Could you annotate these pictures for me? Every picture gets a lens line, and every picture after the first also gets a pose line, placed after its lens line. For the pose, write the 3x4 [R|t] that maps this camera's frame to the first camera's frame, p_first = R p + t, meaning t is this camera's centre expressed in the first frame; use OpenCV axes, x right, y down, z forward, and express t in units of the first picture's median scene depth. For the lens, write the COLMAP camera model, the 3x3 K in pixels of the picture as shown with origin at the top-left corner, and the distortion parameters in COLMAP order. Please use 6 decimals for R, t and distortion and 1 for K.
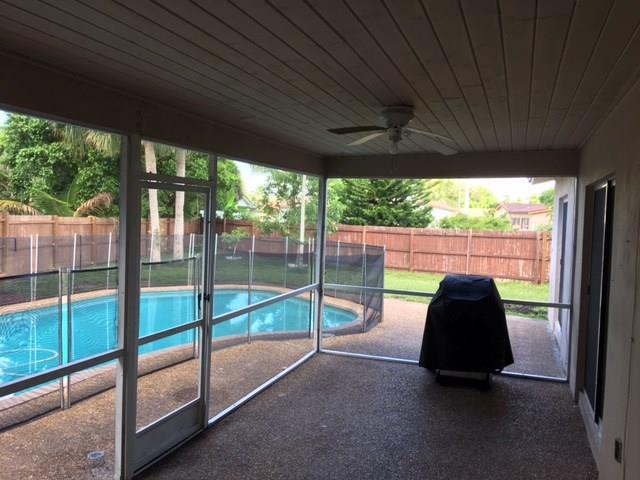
lens RADIAL K [[546.1, 0, 317.8], [0, 546.1, 236.9], [0, 0, 1]] dist [0.102309, -0.154357]
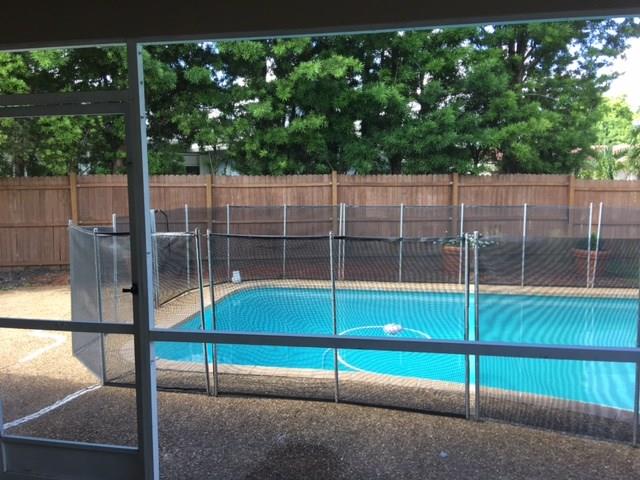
lens RADIAL K [[546.1, 0, 317.8], [0, 546.1, 236.9], [0, 0, 1]] dist [0.102309, -0.154357]
pose [[0.163056, 0.070443, -0.984099, 0.201765], [-0.026387, 0.997402, 0.067023, 0.003403], [0.986264, 0.015039, 0.164491, 0.532002]]
